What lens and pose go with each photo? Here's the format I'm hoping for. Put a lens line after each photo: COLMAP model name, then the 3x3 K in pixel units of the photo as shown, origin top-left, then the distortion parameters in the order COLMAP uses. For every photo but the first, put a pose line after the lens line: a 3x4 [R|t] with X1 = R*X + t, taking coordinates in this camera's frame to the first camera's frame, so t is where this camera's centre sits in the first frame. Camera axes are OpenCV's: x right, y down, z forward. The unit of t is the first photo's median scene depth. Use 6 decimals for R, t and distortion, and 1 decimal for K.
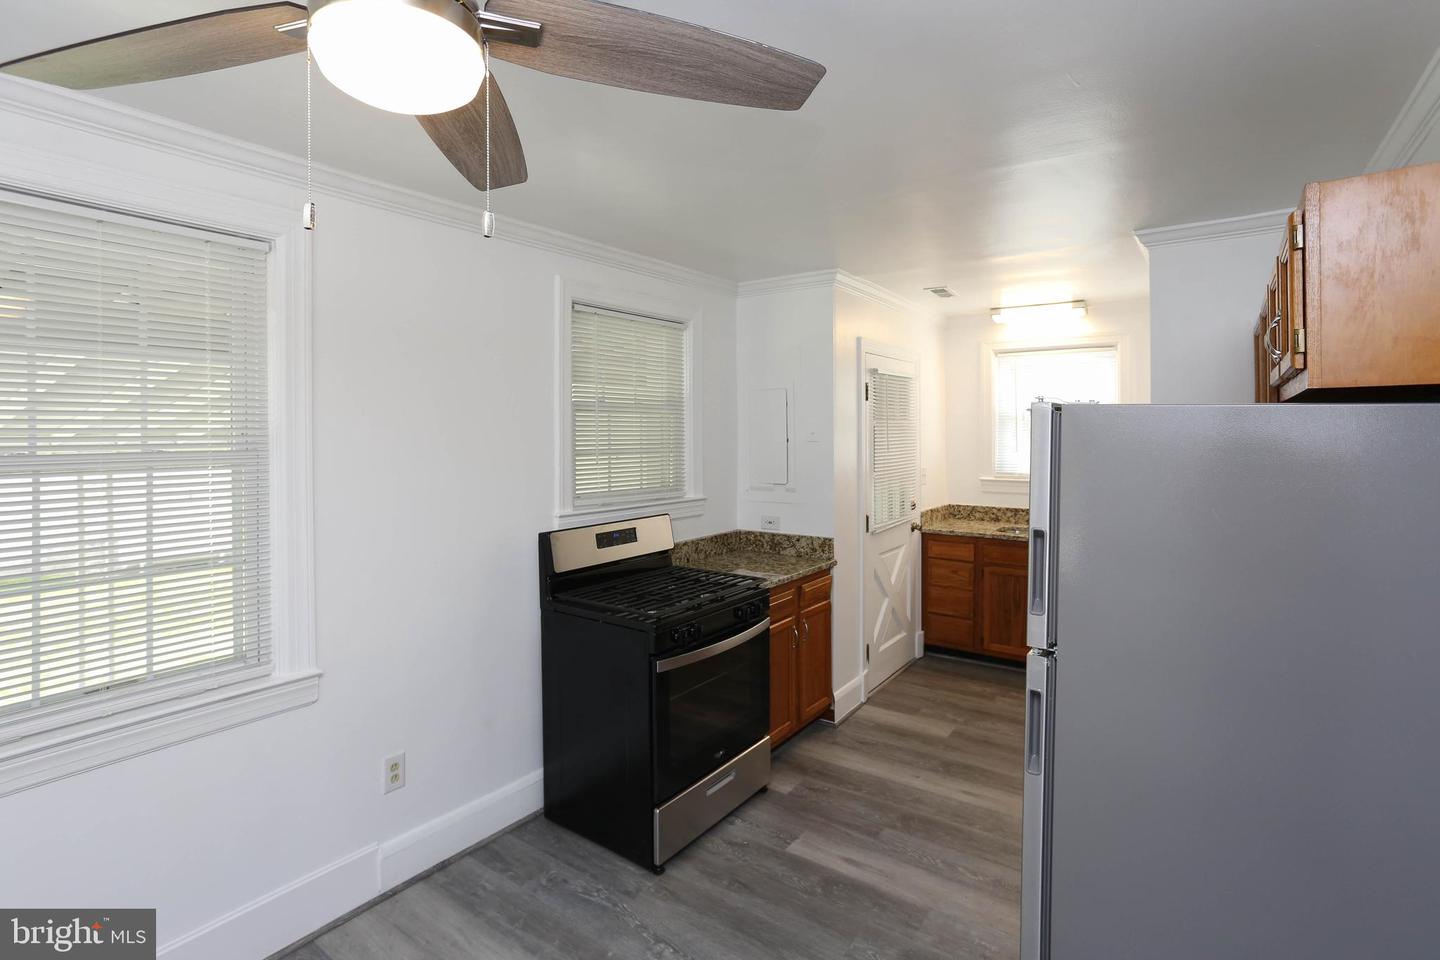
lens RADIAL K [[690.7, 0, 722.6], [0, 690.7, 433.5], [0, 0, 1]] dist [-0.046099, 0.022242]
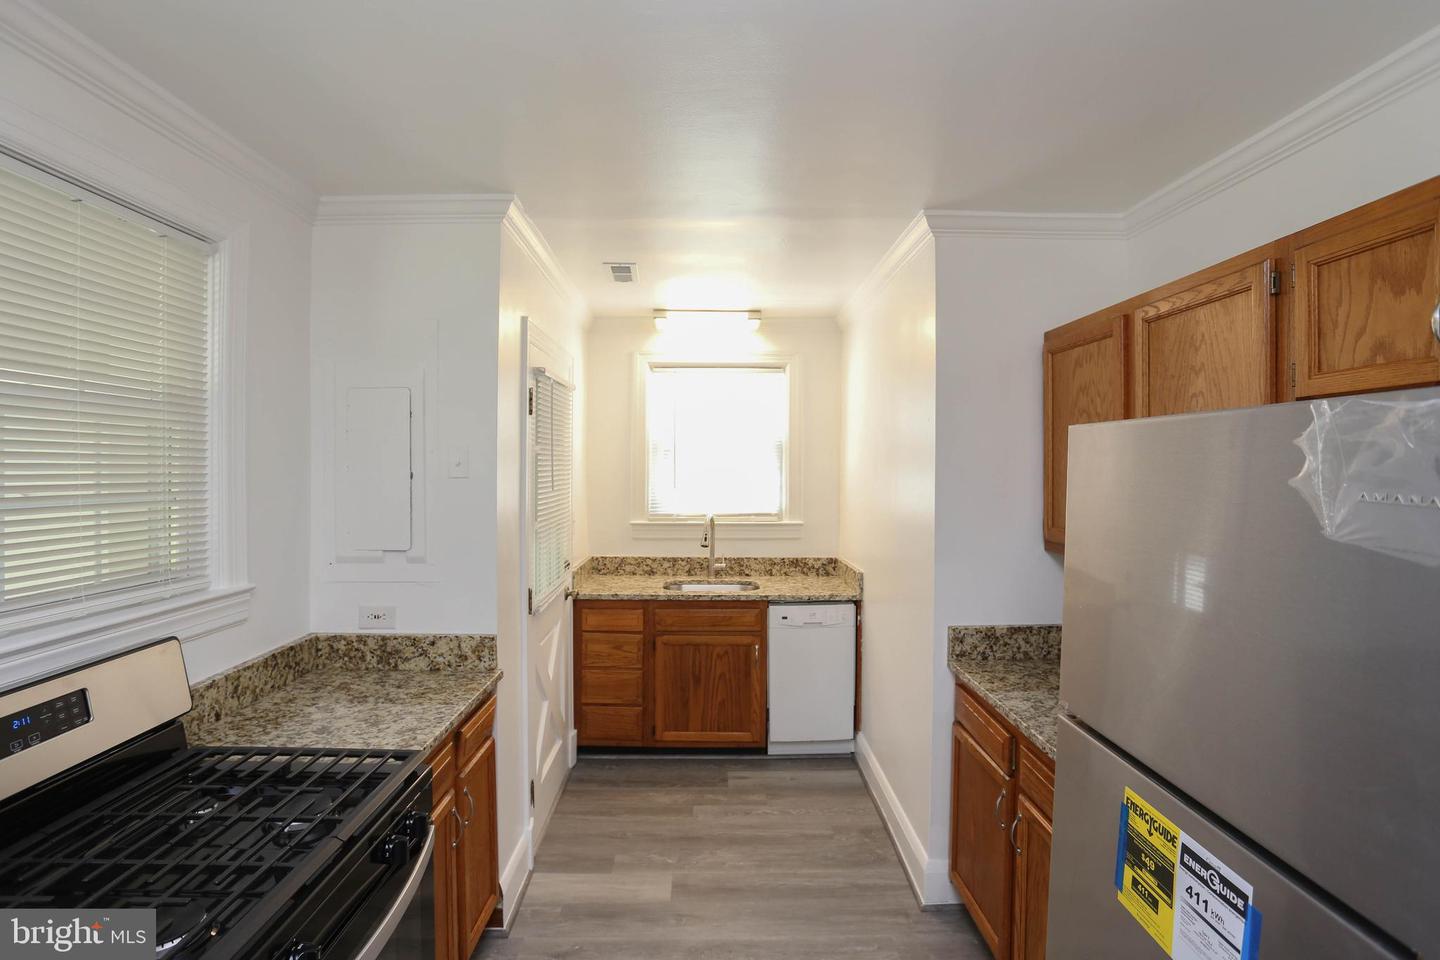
lens RADIAL K [[713.5, 0, 714.3], [0, 713.5, 467.6], [0, 0, 1]] dist [-0.081100, 0.040353]
pose [[0.801665, 0.002901, 0.597767, -0.056220], [-0.003589, 0.999994, -0.000041, 0.001910], [-0.597763, -0.002113, 0.801670, 0.357238]]
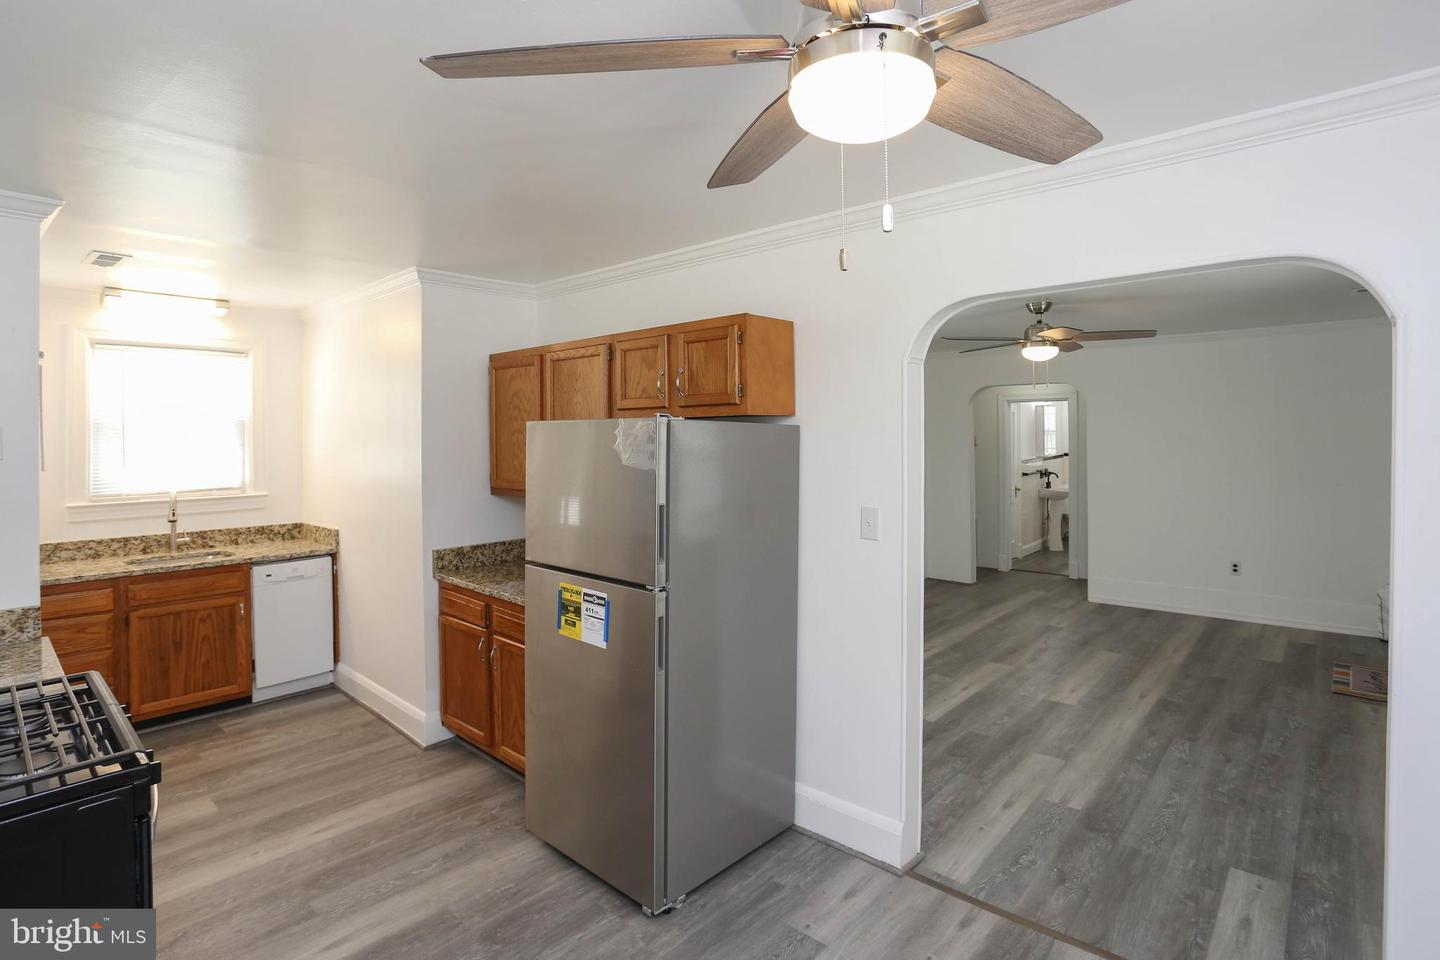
lens RADIAL K [[719.8, 0, 714.3], [0, 719.8, 439.3], [0, 0, 1]] dist [-0.076534, 0.030418]
pose [[0.107079, -0.005514, 0.994235, -0.390217], [0.012914, 0.999908, 0.004155, -0.001855], [-0.994167, 0.012395, 0.107140, 0.269109]]
